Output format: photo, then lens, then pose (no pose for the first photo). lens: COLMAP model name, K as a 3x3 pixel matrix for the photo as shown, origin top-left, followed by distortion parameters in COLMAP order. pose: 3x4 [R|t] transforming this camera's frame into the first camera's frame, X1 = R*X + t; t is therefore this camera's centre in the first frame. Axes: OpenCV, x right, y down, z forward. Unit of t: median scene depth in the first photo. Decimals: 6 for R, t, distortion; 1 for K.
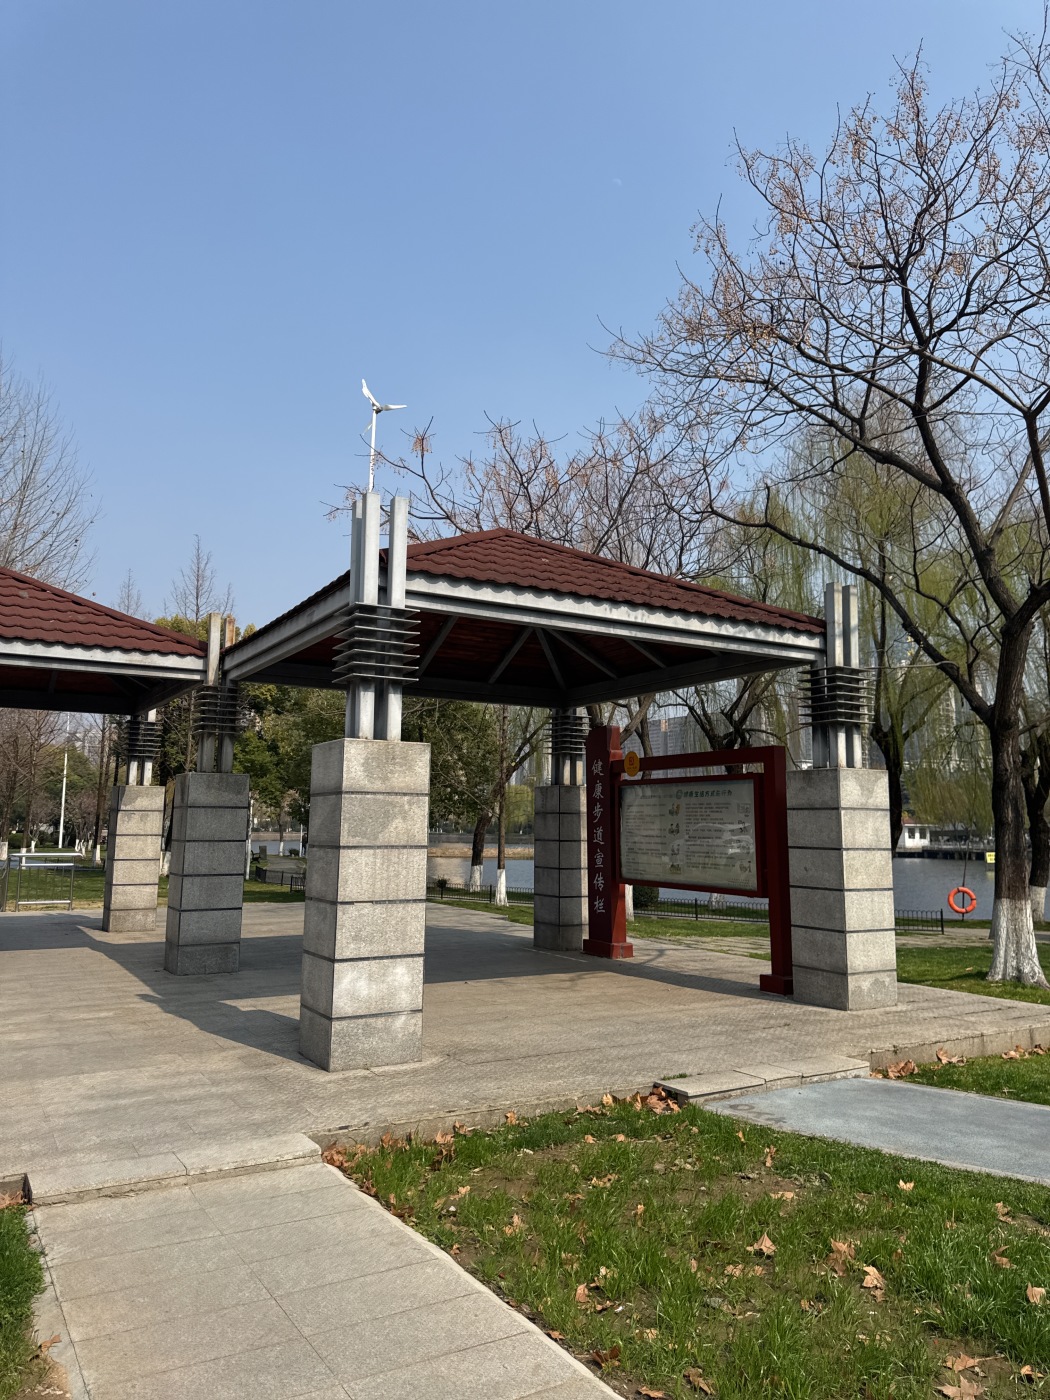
lens RADIAL K [[961.4, 0, 525.0], [0, 961.4, 700.0], [0, 0, 1]] dist [0.136647, -0.323270]
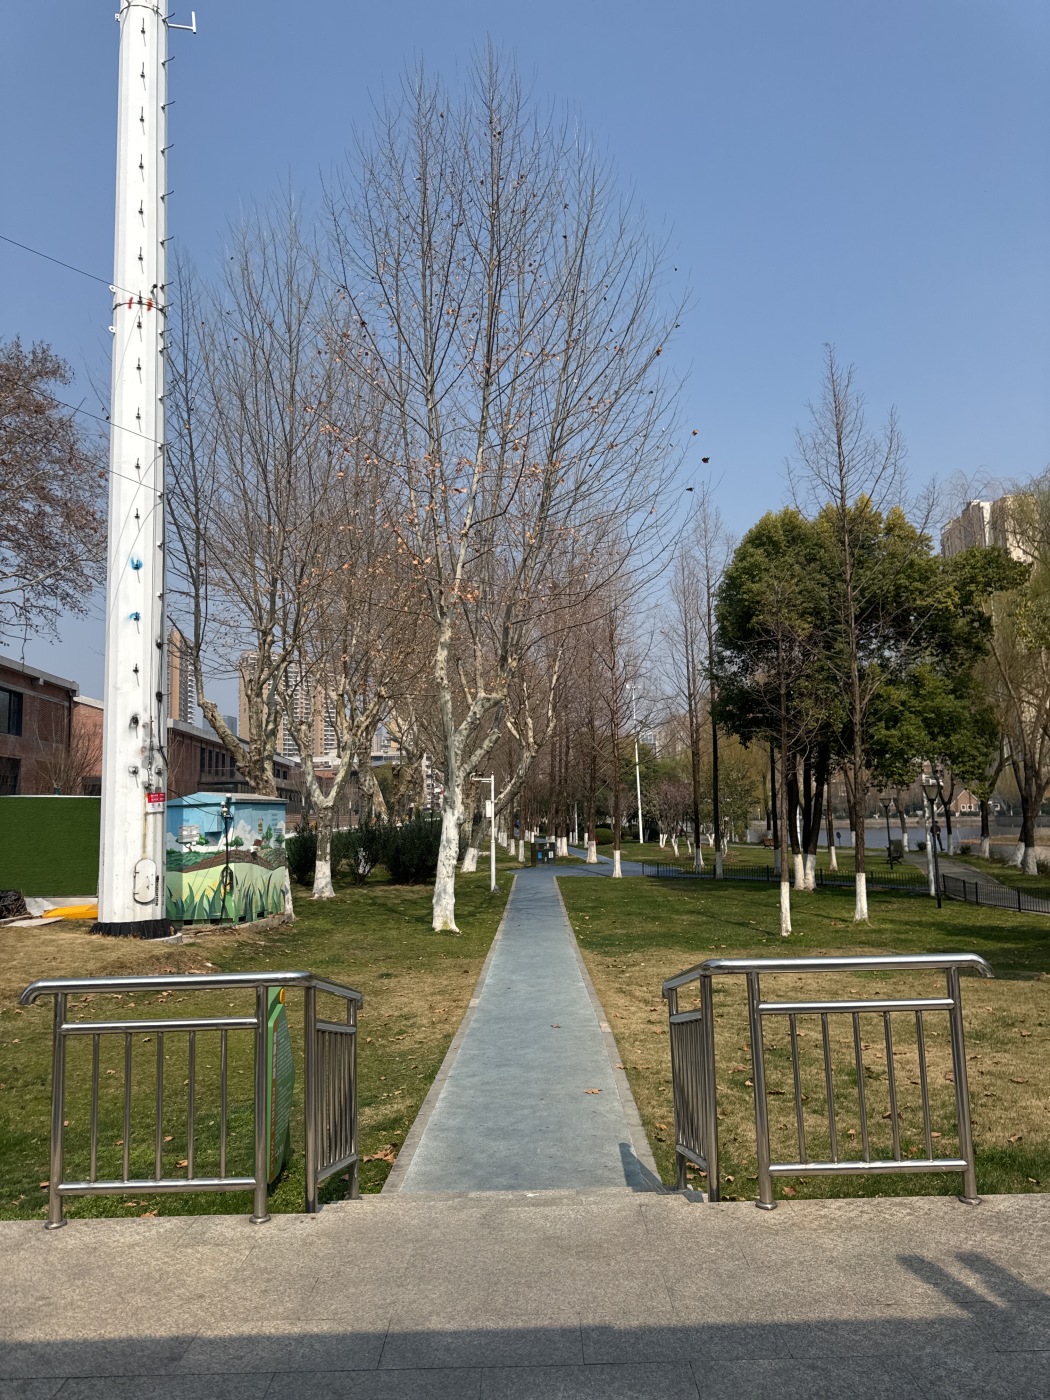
lens RADIAL K [[961.4, 0, 525.0], [0, 961.4, 700.0], [0, 0, 1]] dist [0.136647, -0.323270]
pose [[0.853901, -0.102411, -0.510260, -0.185302], [0.110244, 0.993792, -0.014967, 0.037062], [0.508625, -0.043473, 0.859890, 0.324881]]
